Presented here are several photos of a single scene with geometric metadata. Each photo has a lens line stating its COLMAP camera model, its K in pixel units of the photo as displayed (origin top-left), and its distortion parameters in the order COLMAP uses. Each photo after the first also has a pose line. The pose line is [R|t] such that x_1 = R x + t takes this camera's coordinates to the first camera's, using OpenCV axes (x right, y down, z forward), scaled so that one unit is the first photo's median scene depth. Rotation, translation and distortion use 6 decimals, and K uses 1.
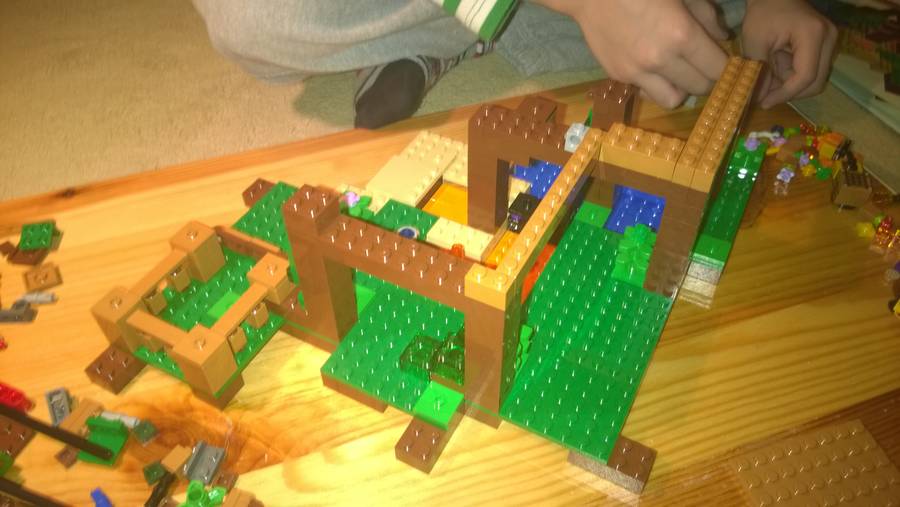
lens RADIAL K [[715.2, 0, 450.1], [0, 715.2, 254.8], [0, 0, 1]] dist [-0.012386, 0.007958]
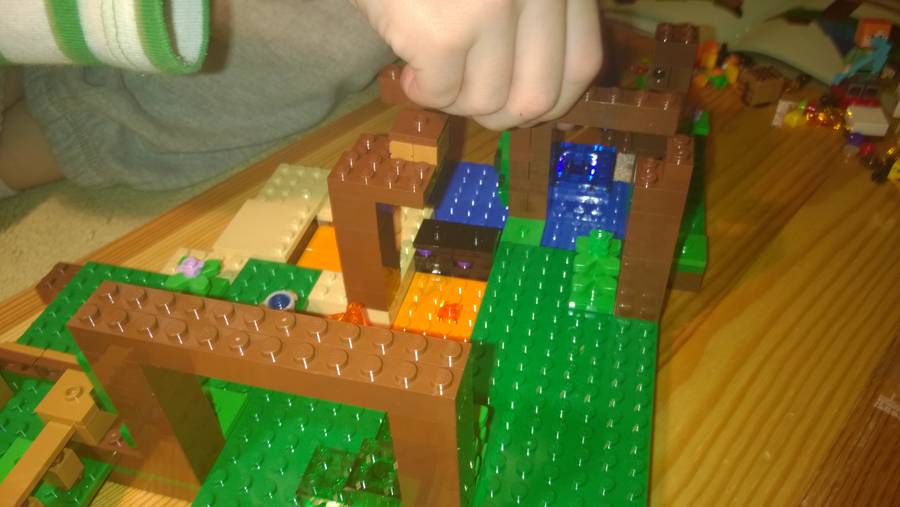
lens RADIAL K [[715.2, 0, 443.5], [0, 715.2, 258.1], [0, 0, 1]] dist [-0.012386, 0.007958]
pose [[0.973446, -0.175112, 0.147441, 0.000518], [0.184356, 0.981512, -0.051449, -0.005004], [-0.135706, 0.077265, 0.987732, 0.270653]]
